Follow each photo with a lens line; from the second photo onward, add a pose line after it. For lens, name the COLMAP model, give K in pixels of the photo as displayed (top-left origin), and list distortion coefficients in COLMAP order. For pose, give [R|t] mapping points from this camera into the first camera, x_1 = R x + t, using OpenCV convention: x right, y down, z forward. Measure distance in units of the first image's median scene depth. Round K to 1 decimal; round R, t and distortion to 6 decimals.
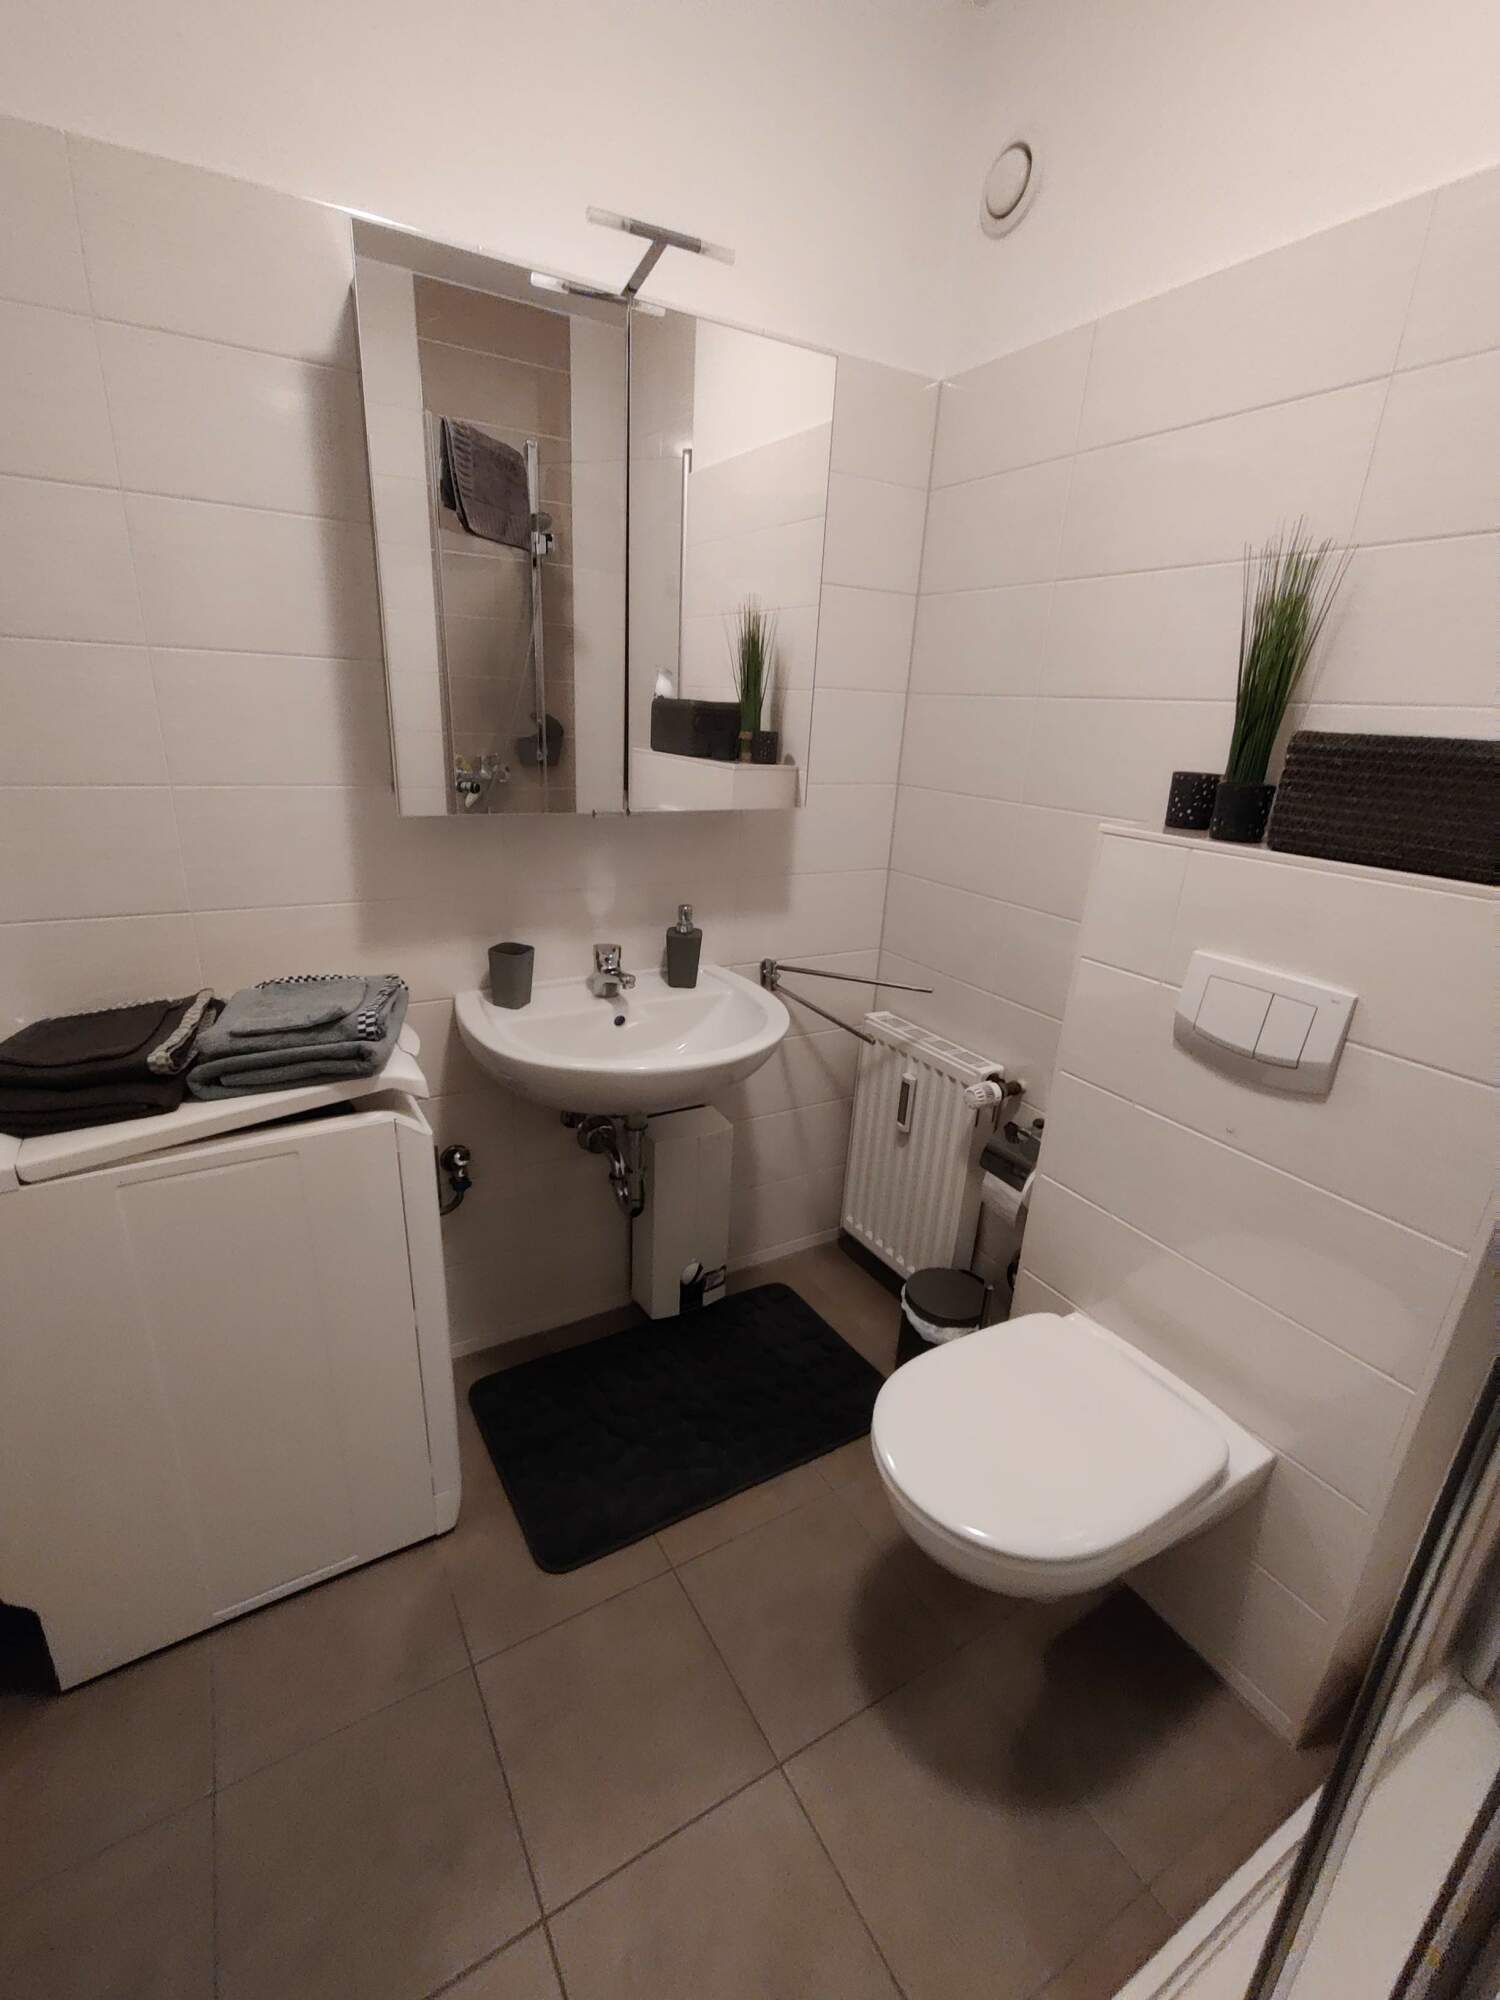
lens RADIAL K [[892.4, 0, 751.6], [0, 892.4, 1016.9], [0, 0, 1]] dist [0.009859, -0.000092]
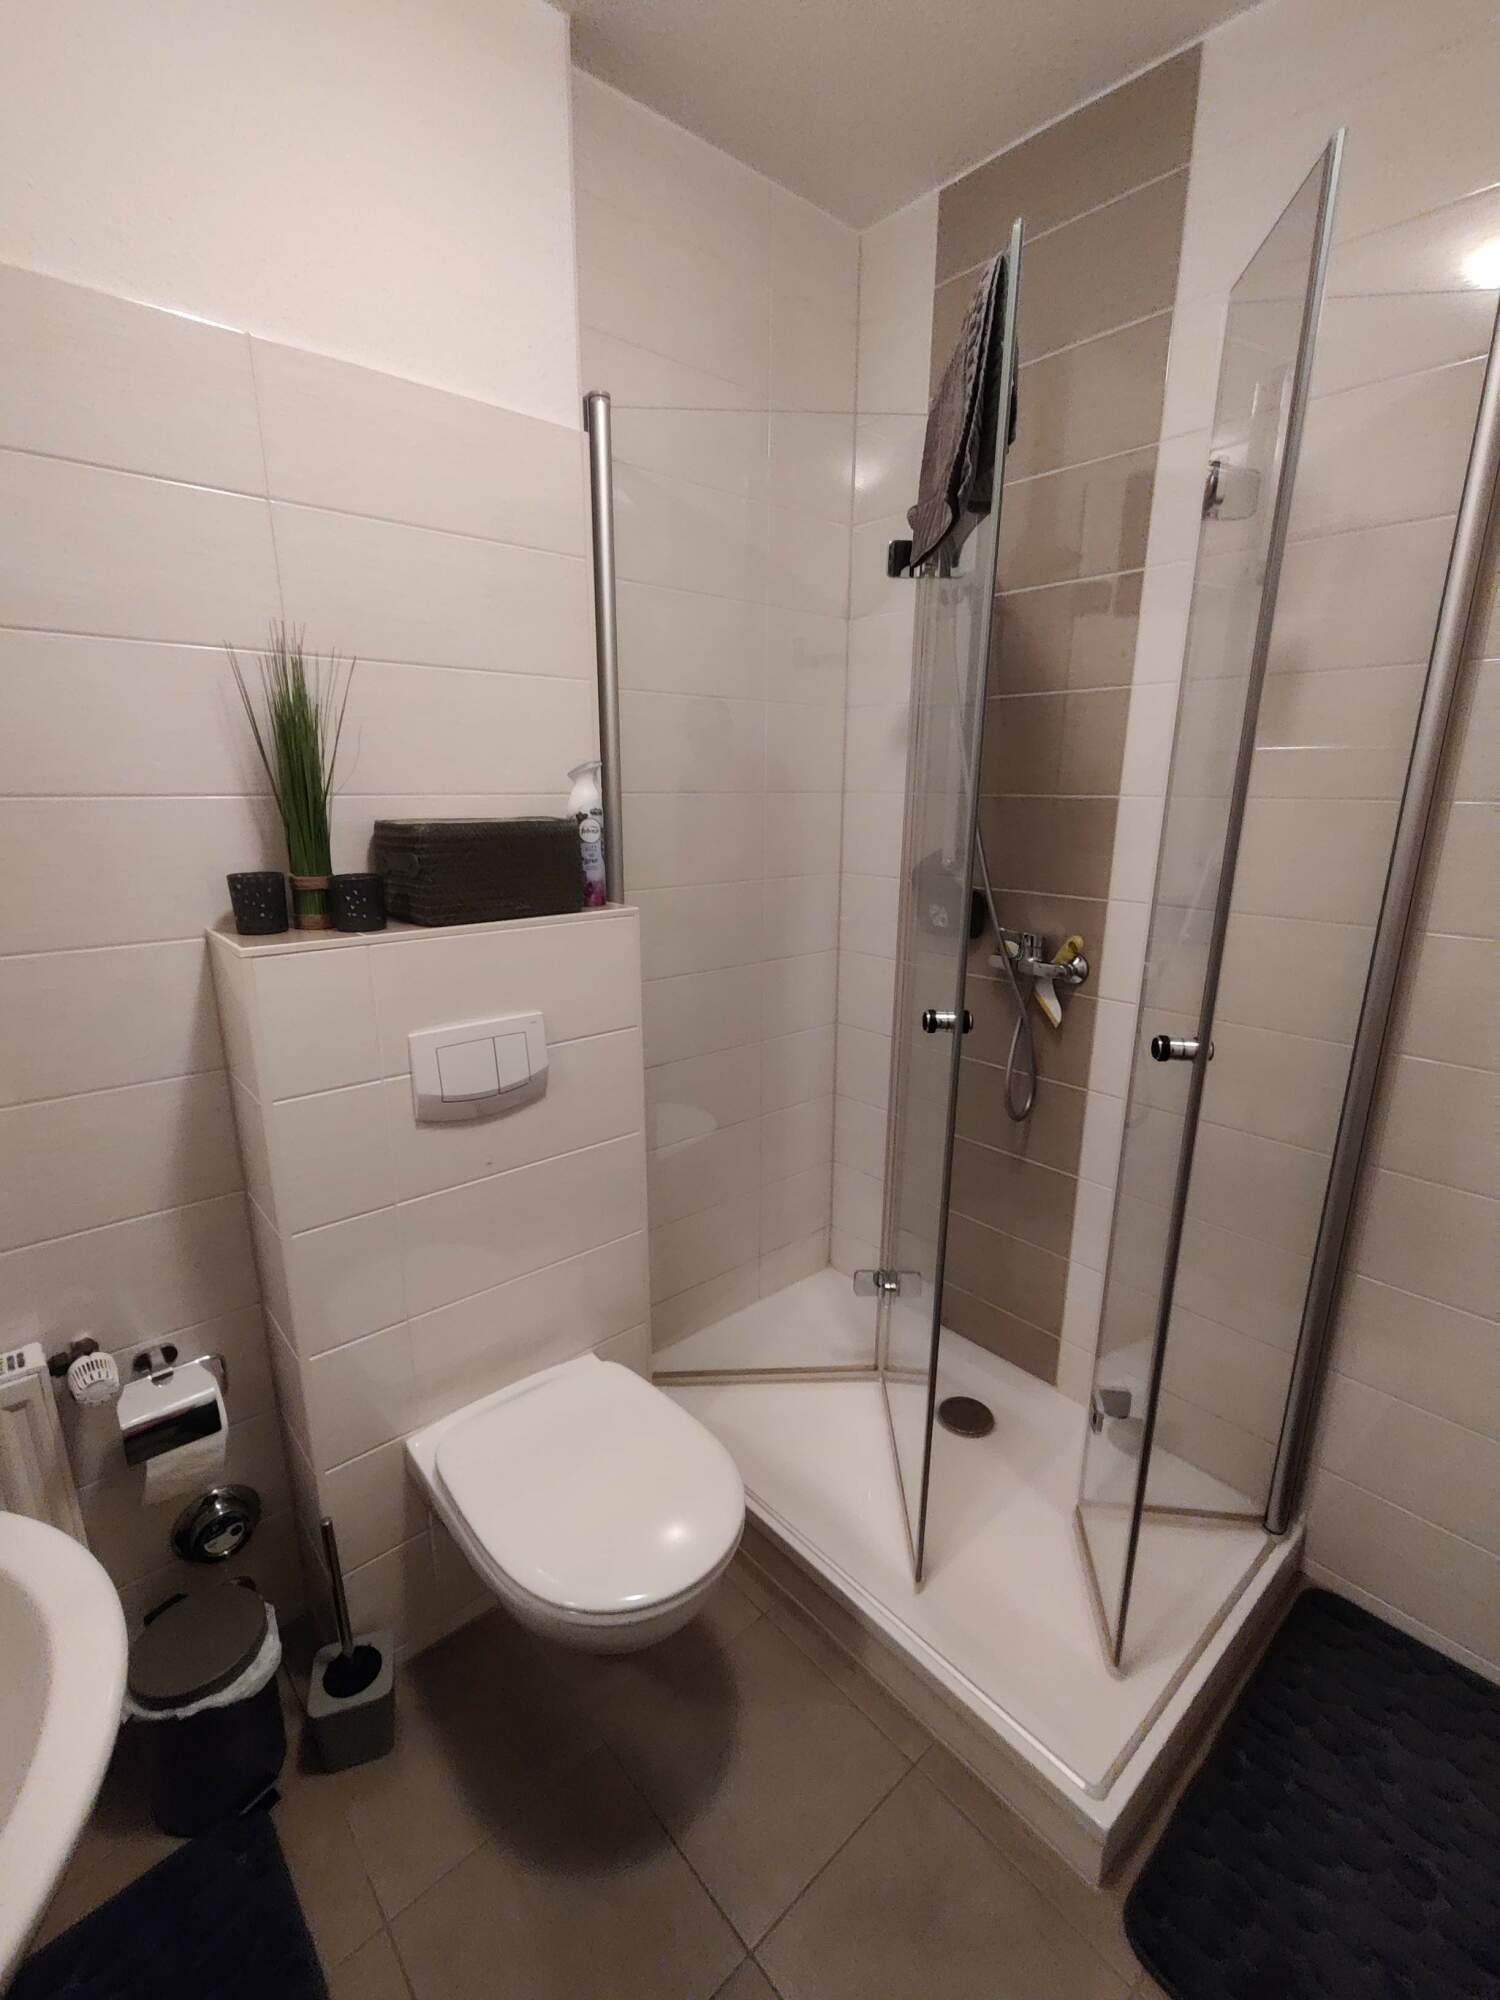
lens RADIAL K [[890.0, 0, 743.5], [0, 890.0, 1013.7], [0, 0, 1]] dist [0.001797, -0.000022]
pose [[-0.195819, -0.291325, 0.936368, -0.422897], [0.308009, 0.888260, 0.340770, -0.259292], [-0.931013, 0.355138, -0.084207, 0.571634]]
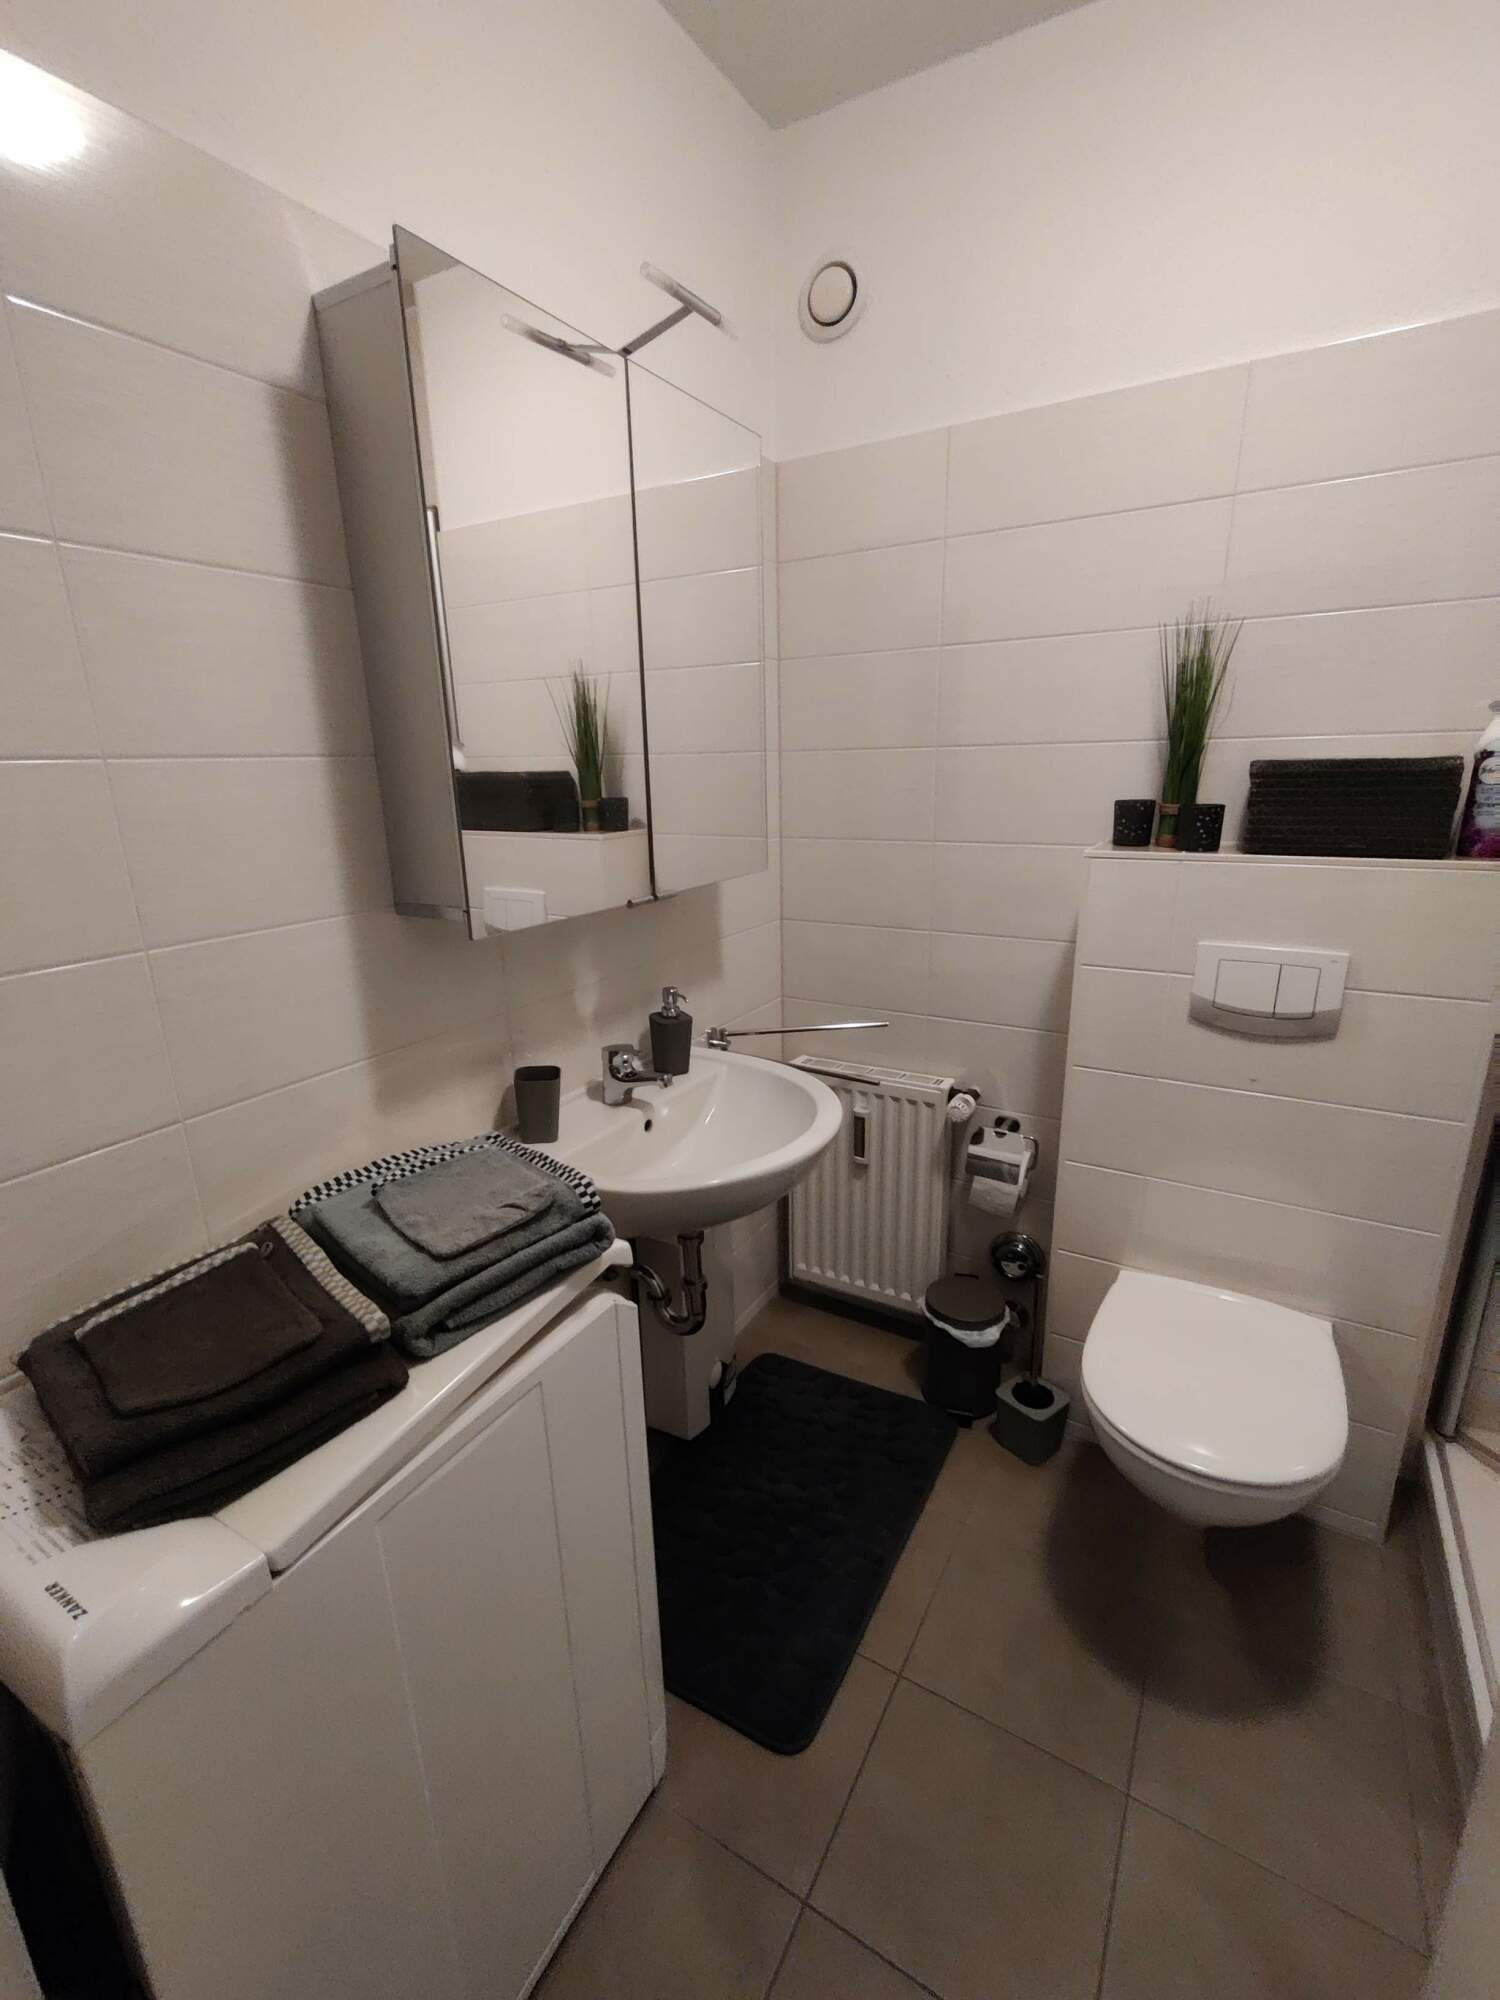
lens RADIAL K [[890.0, 0, 743.5], [0, 890.0, 1013.7], [0, 0, 1]] dist [0.001797, -0.000022]
pose [[0.873572, -0.196283, 0.445359, -0.480500], [0.219104, 0.975701, 0.000248, -0.091796], [-0.434586, 0.097364, 0.895352, 0.155049]]
